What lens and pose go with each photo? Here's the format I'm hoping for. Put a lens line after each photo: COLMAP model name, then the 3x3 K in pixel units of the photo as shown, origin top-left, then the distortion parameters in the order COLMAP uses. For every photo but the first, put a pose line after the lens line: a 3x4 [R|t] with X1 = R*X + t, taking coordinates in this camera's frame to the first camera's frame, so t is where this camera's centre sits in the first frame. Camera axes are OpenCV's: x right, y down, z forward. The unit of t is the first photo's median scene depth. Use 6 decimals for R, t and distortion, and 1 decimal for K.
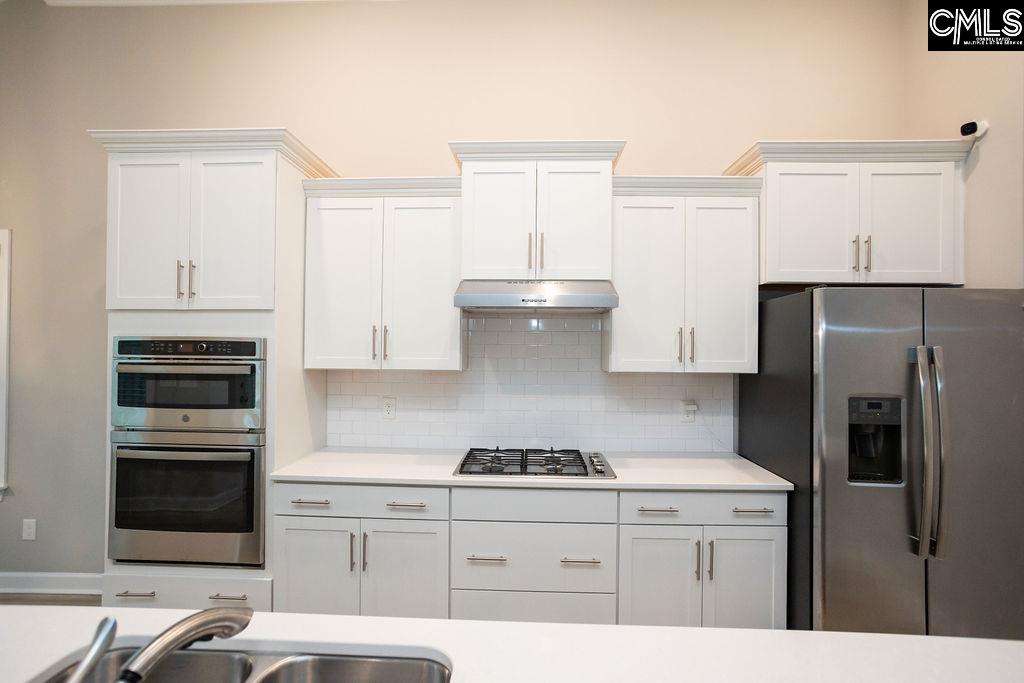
lens RADIAL K [[498.2, 0, 509.7], [0, 498.2, 341.5], [0, 0, 1]] dist [-0.031346, 0.017620]
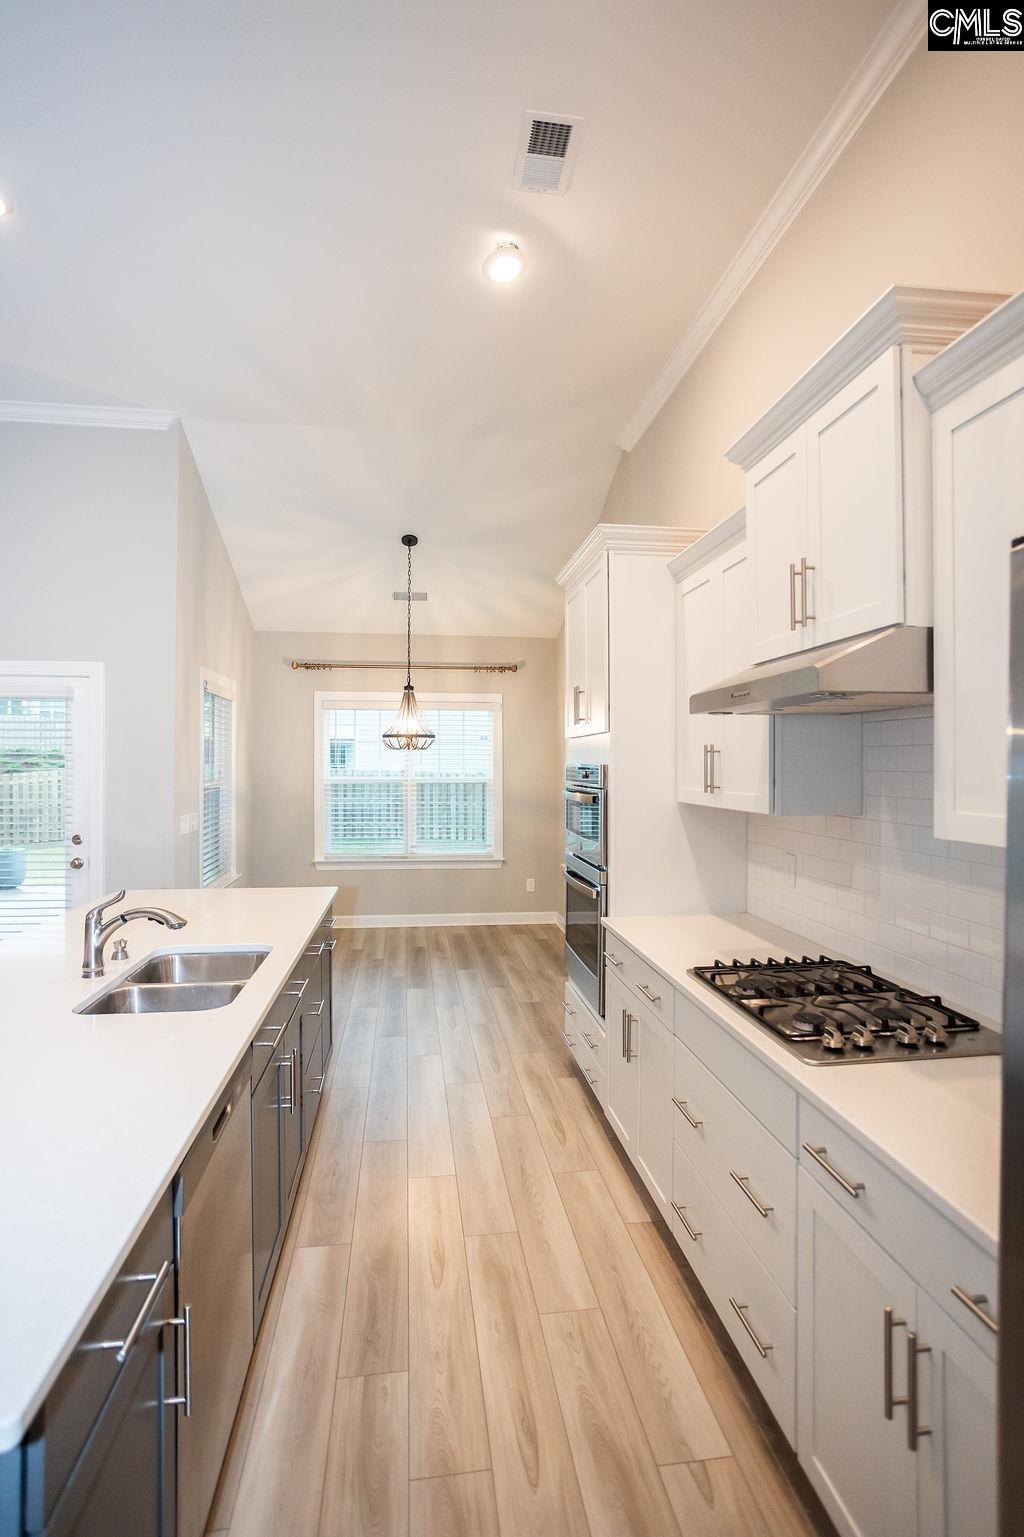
lens RADIAL K [[747.8, 0, 526.0], [0, 747.8, 755.5], [0, 0, 1]] dist [-0.031346, 0.017620]
pose [[0.199646, -0.017876, -0.979705, 0.776516], [0.005463, 0.999838, -0.017130, -0.000246], [0.979853, -0.001932, 0.199711, 0.573344]]
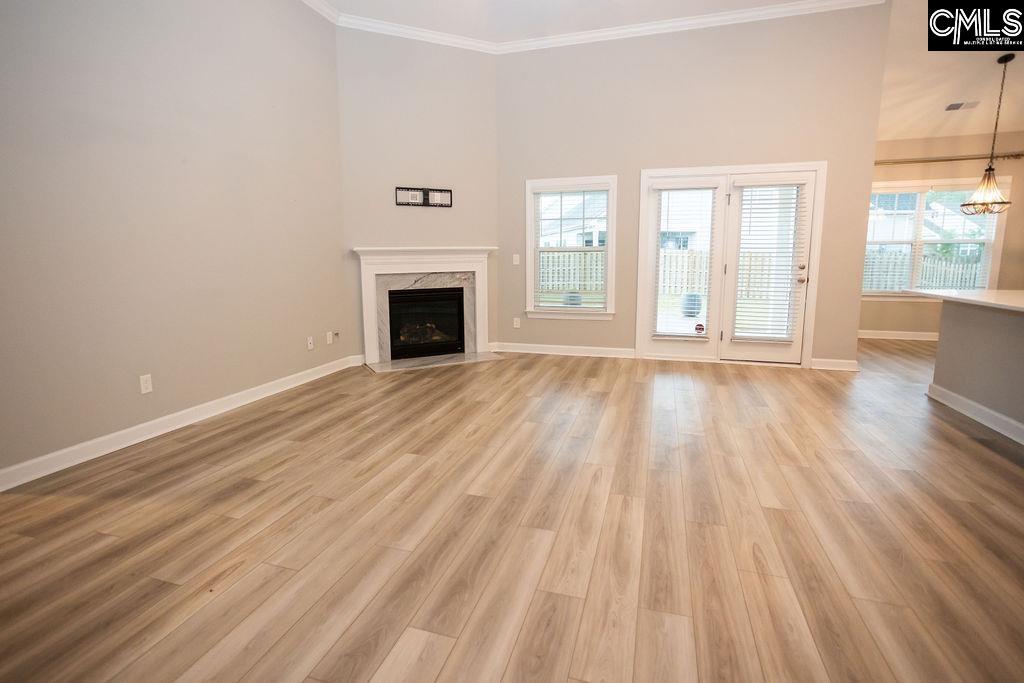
lens RADIAL K [[498.2, 0, 500.3], [0, 498.2, 348.0], [0, 0, 1]] dist [-0.031346, 0.017620]
pose [[-0.264149, 0.171011, -0.949200, 1.229688], [0.011717, 0.984652, 0.174137, 0.128850], [0.964411, 0.034876, -0.262098, -0.877355]]
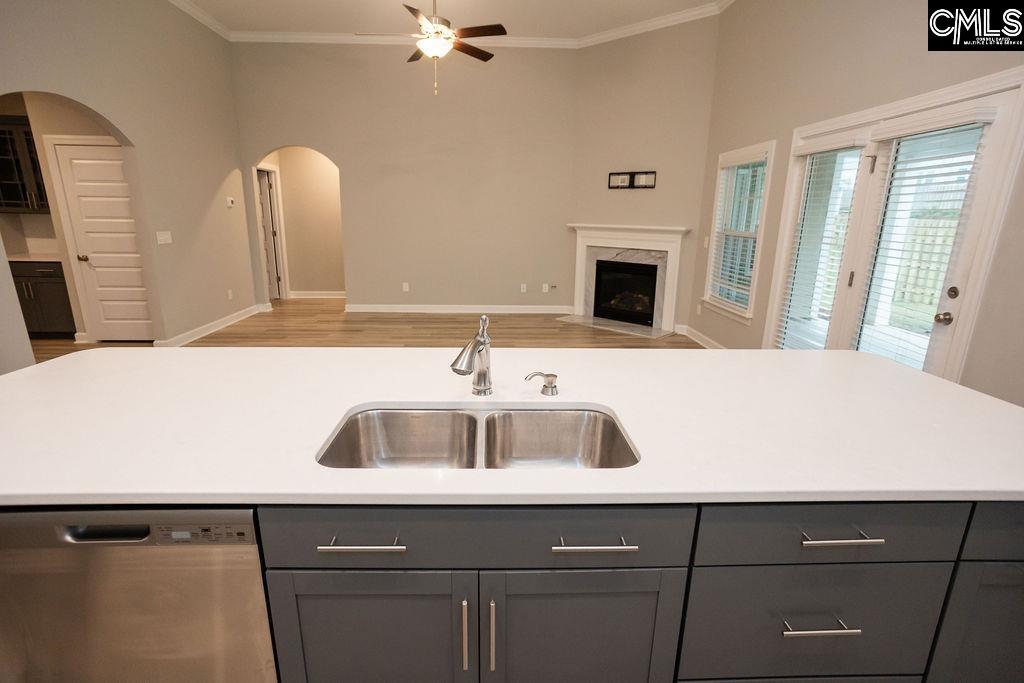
lens RADIAL K [[498.2, 0, 507.7], [0, 498.2, 341.4], [0, 0, 1]] dist [-0.031346, 0.017620]
pose [[-0.996901, -0.001235, -0.078654, -0.178212], [-0.020526, 0.969322, 0.244937, 0.028742], [0.075939, 0.245793, -0.966343, 0.836479]]
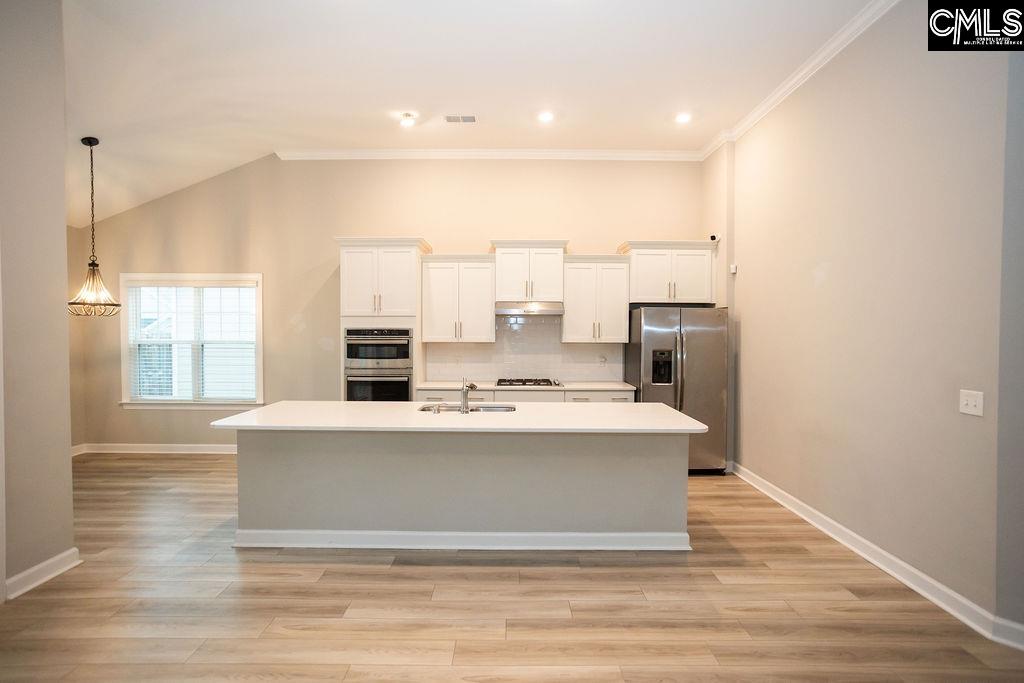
lens RADIAL K [[498.2, 0, 512.0], [0, 498.2, 339.1], [0, 0, 1]] dist [-0.031346, 0.017620]
pose [[0.999229, -0.005669, 0.038862, -0.118747], [0.004725, 0.999692, 0.024351, -0.009795], [-0.038988, -0.024149, 0.998948, -1.291484]]
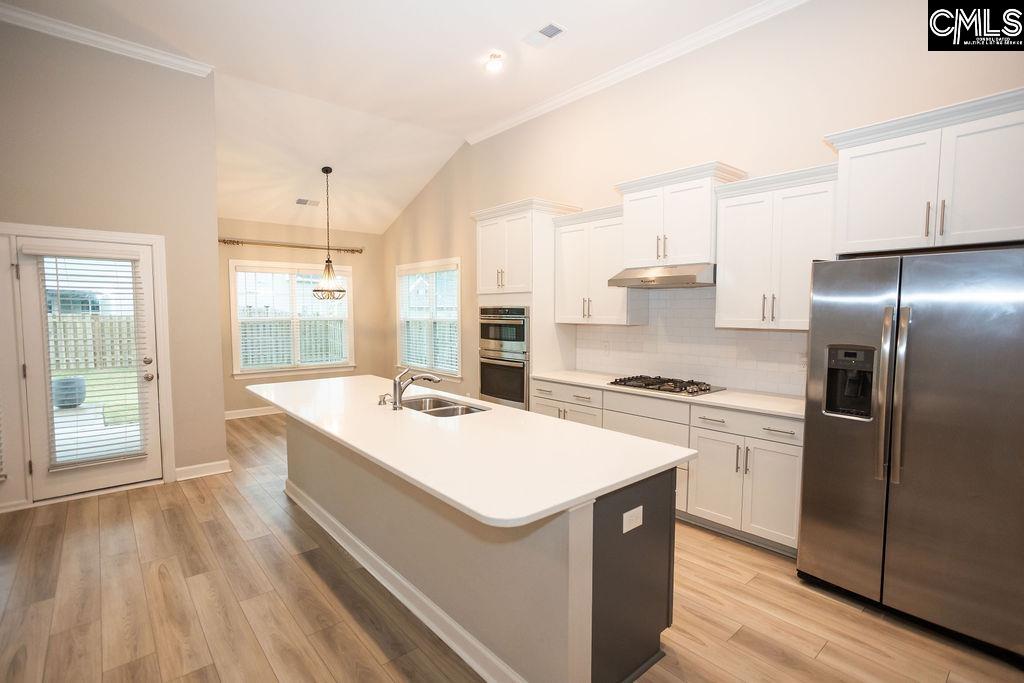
lens RADIAL K [[498.2, 0, 503.3], [0, 498.2, 338.2], [0, 0, 1]] dist [-0.031346, 0.017620]
pose [[0.671365, 0.033570, -0.740366, 0.887511], [0.011245, 0.998397, 0.055467, 0.008334], [0.741042, -0.045564, 0.669911, -0.401175]]
